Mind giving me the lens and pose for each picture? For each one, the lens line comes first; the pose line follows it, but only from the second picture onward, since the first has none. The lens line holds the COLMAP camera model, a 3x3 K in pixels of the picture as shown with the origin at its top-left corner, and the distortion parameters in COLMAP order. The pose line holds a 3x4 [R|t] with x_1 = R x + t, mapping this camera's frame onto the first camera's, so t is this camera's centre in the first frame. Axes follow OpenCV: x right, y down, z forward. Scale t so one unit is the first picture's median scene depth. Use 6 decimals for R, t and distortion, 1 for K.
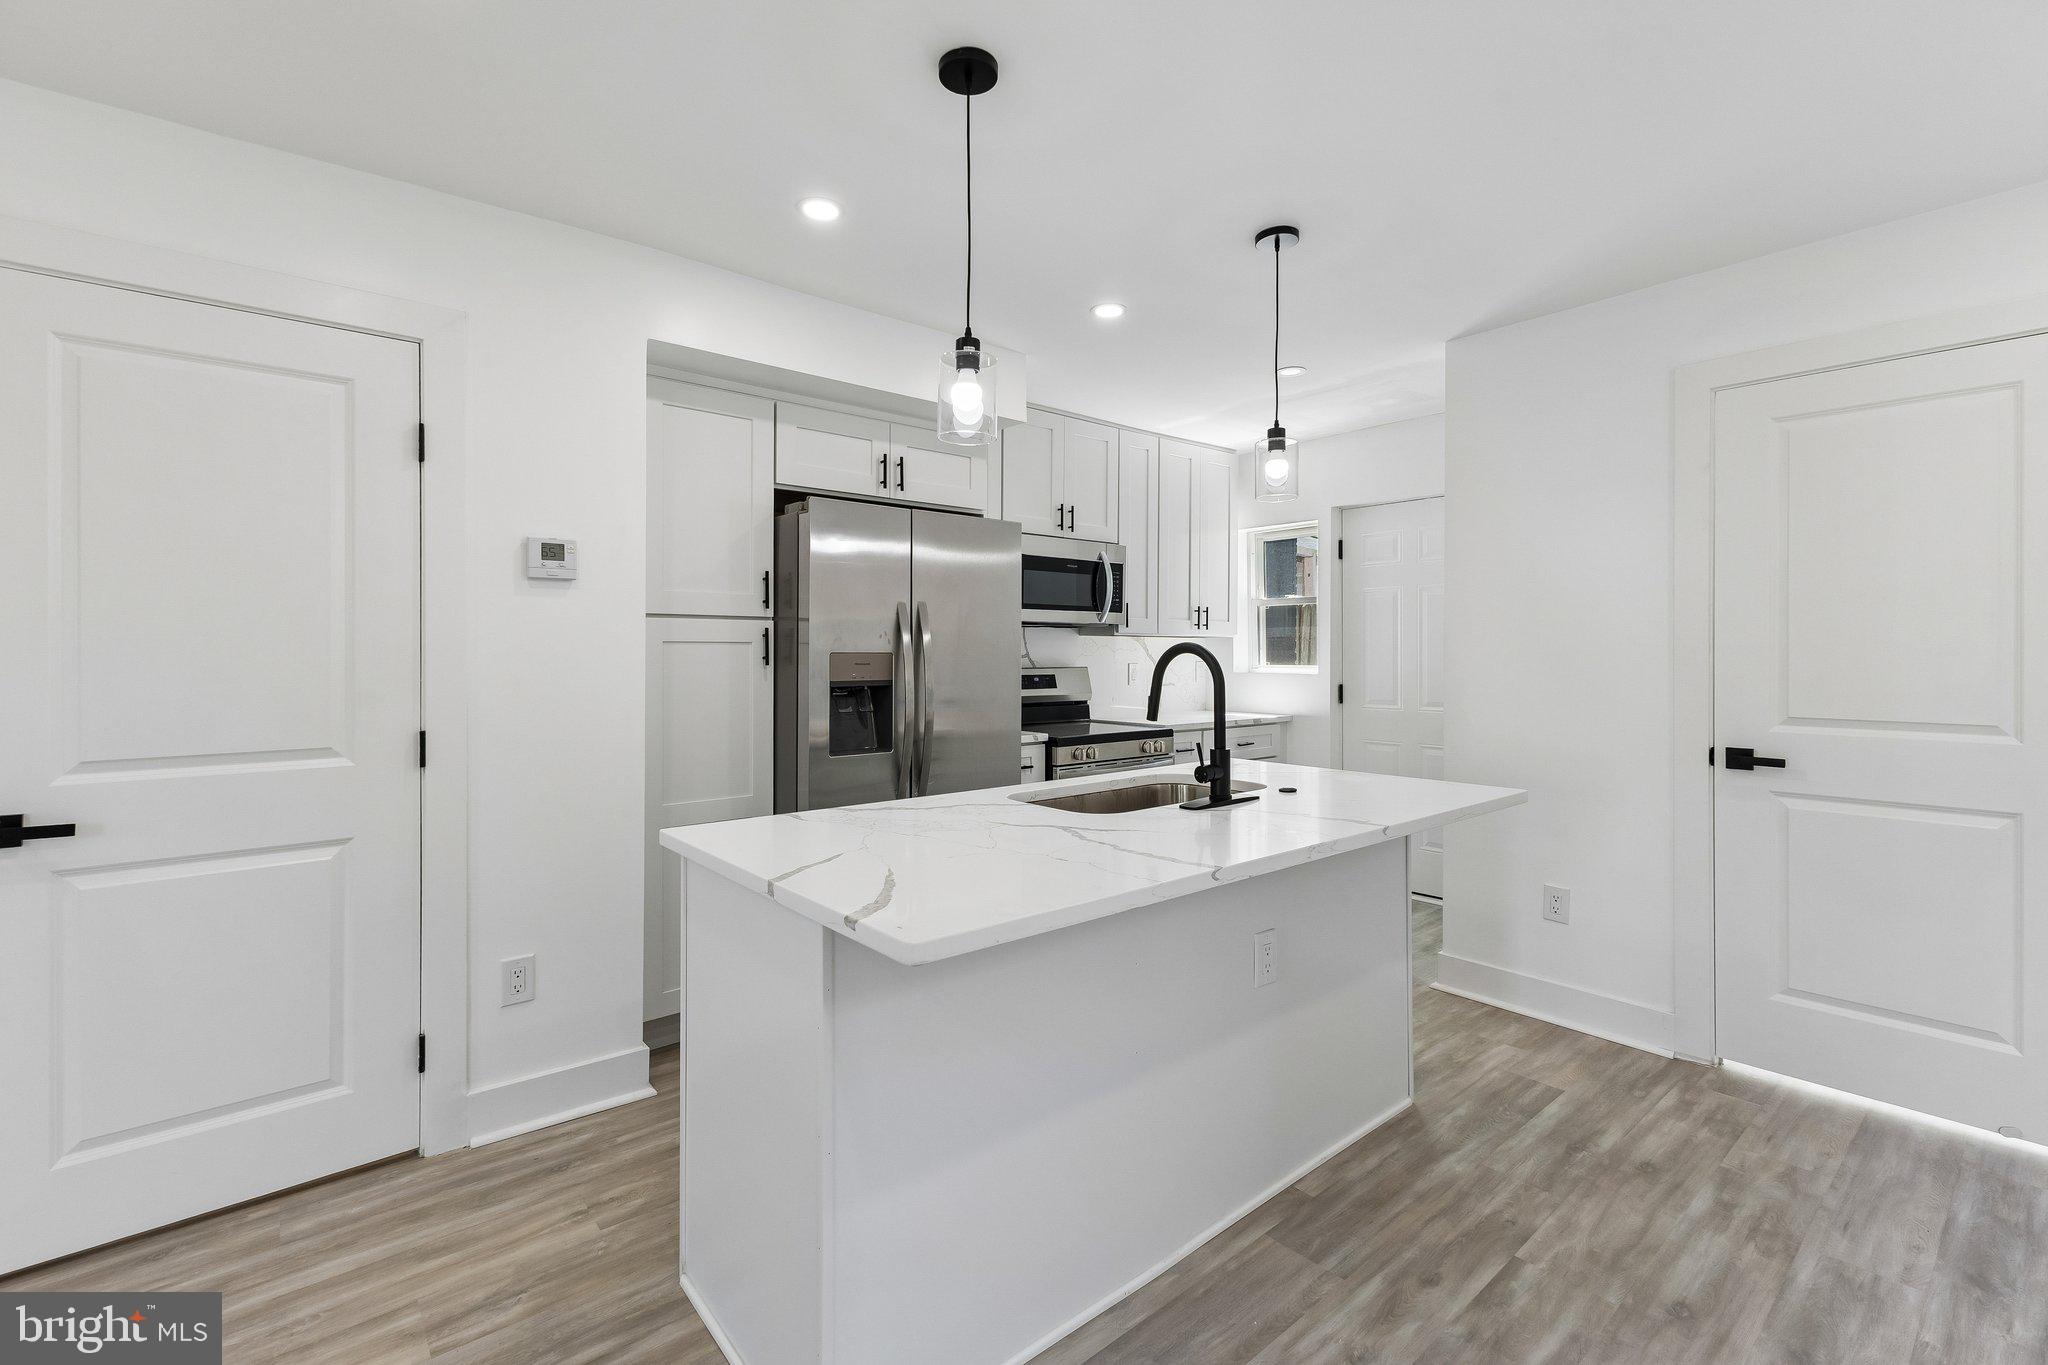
lens RADIAL K [[892.3, 0, 1012.7], [0, 892.3, 648.2], [0, 0, 1]] dist [0.007782, 0.000426]
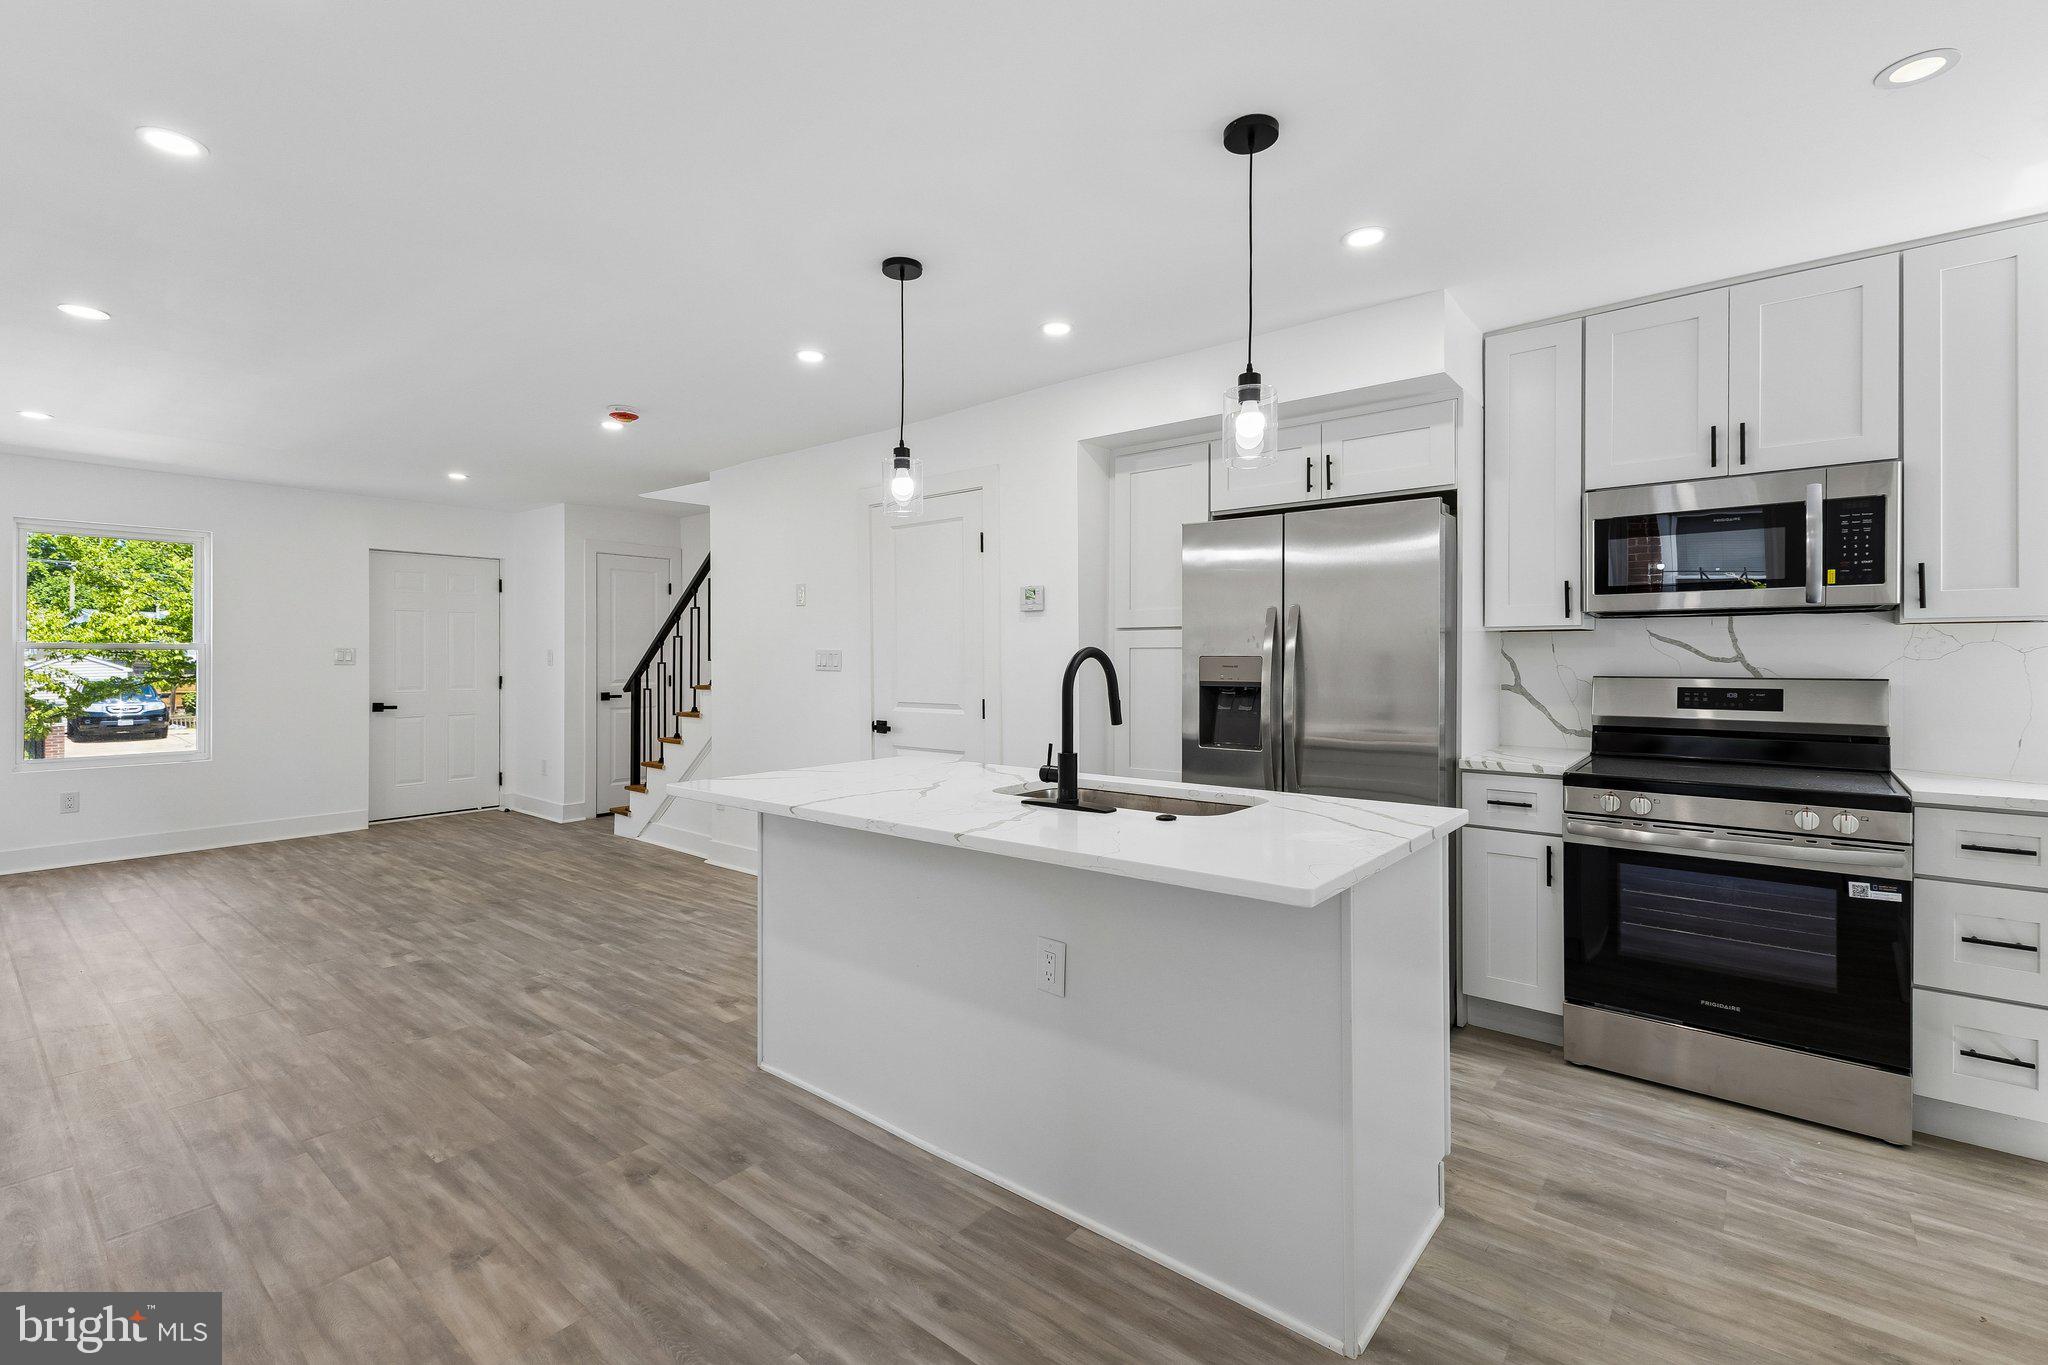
lens RADIAL K [[910.0, 0, 1024.9], [0, 910.0, 649.2], [0, 0, 1]] dist [0.017151, -0.006094]
pose [[0.182987, -0.007973, -0.983083, 1.206886], [0.008542, 0.999942, -0.006520, 0.002388], [0.983078, -0.007204, 0.183044, 0.747310]]
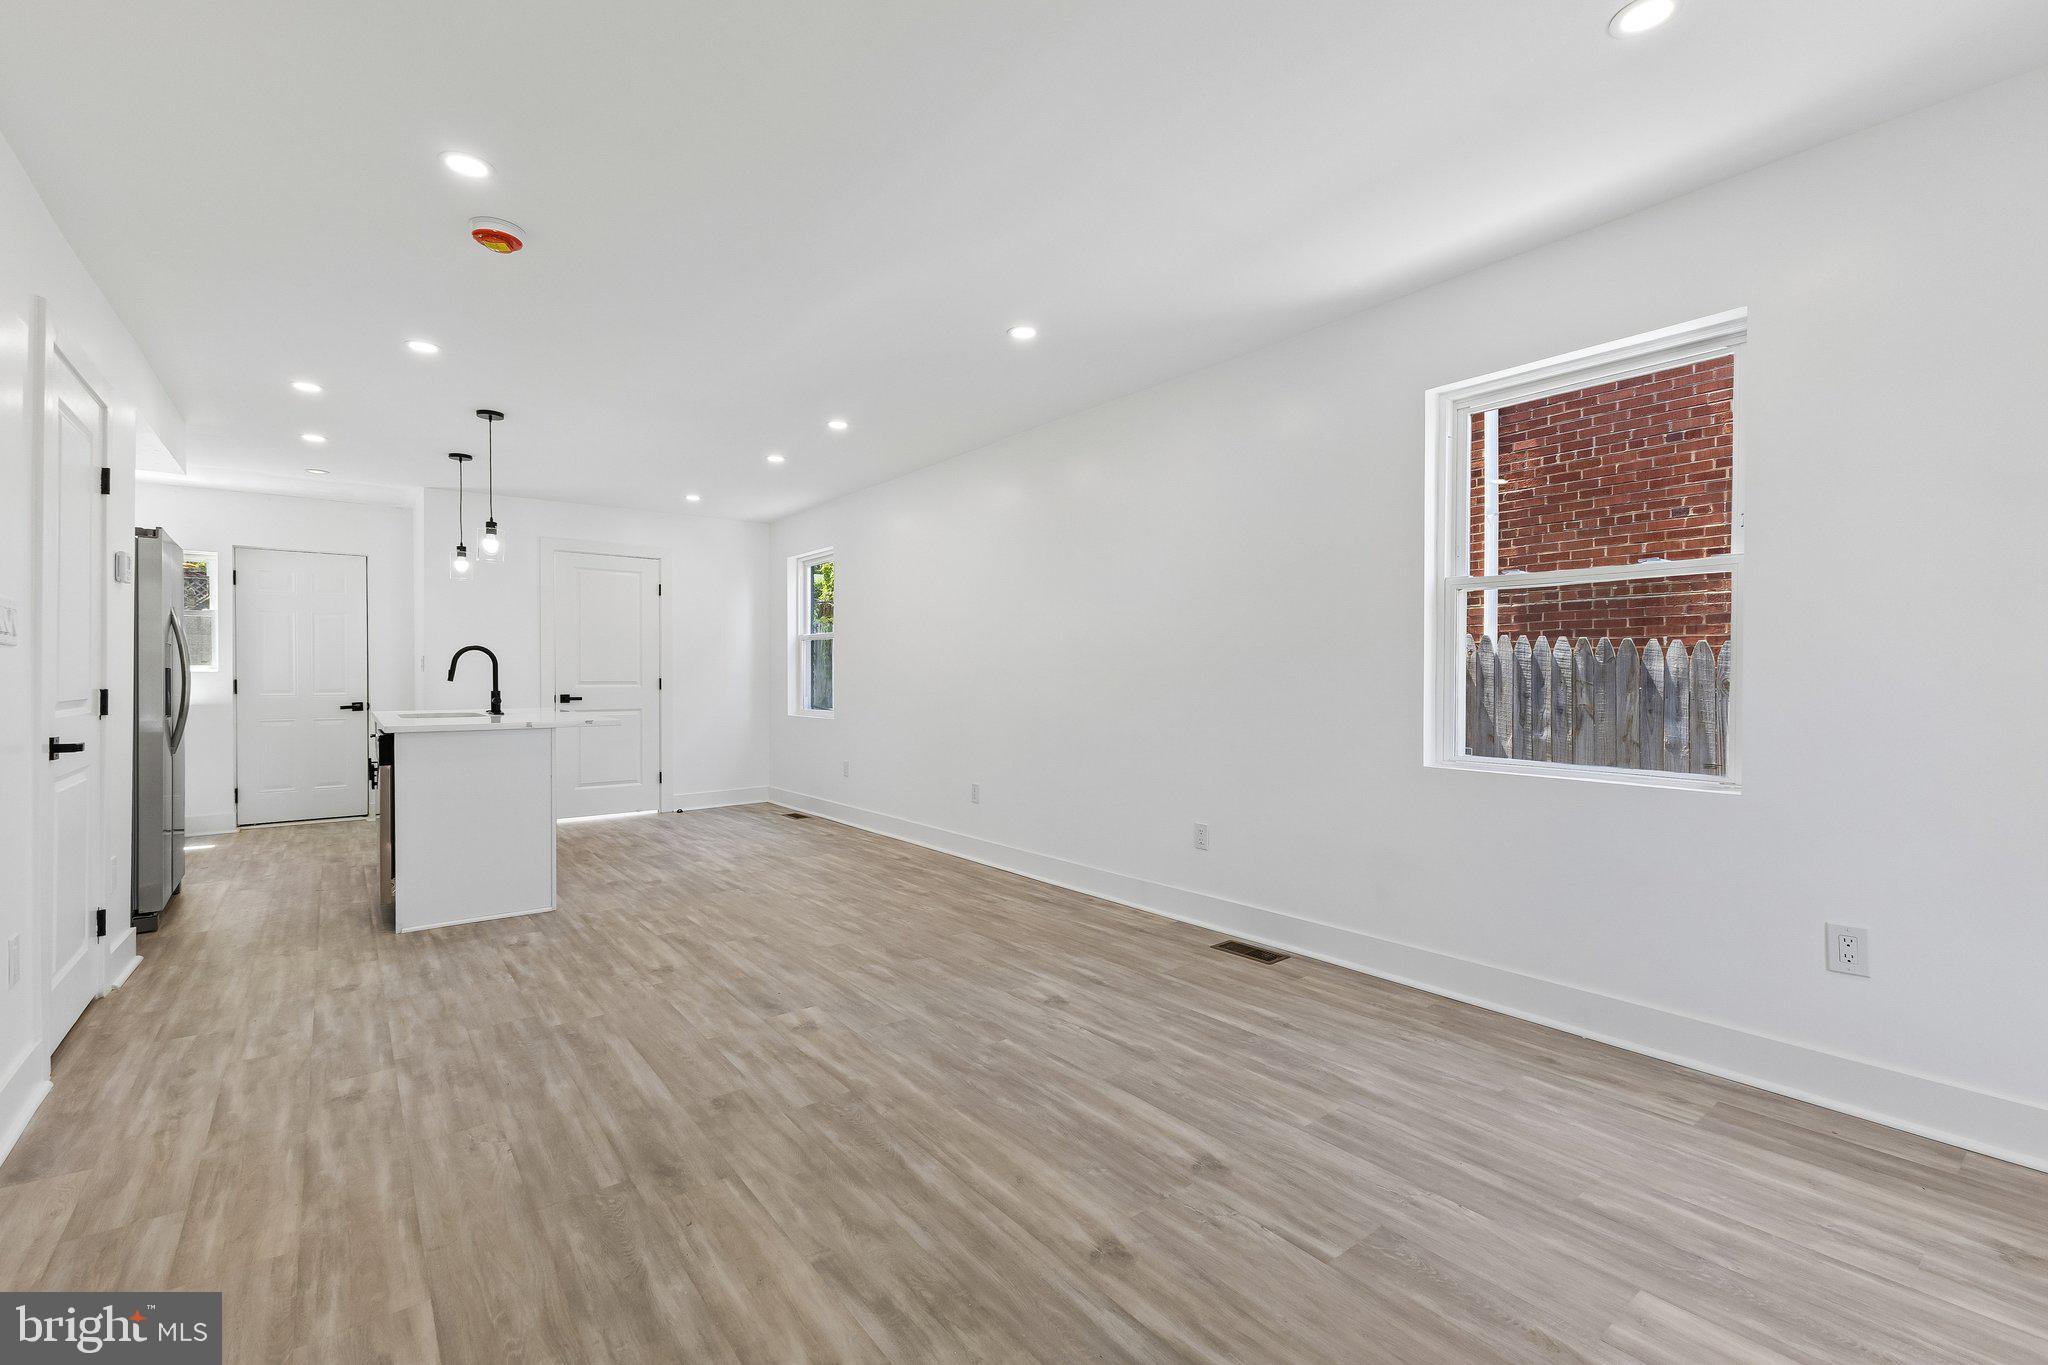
lens RADIAL K [[879.1, 0, 1024.0], [0, 879.1, 682.5], [0, 0, 1]] dist [0.012076, -0.000078]
pose [[0.038225, -0.007416, 0.999242, -1.995012], [-0.004865, 0.999959, 0.007608, 0.065374], [-0.999257, -0.005152, 0.038188, -0.472694]]
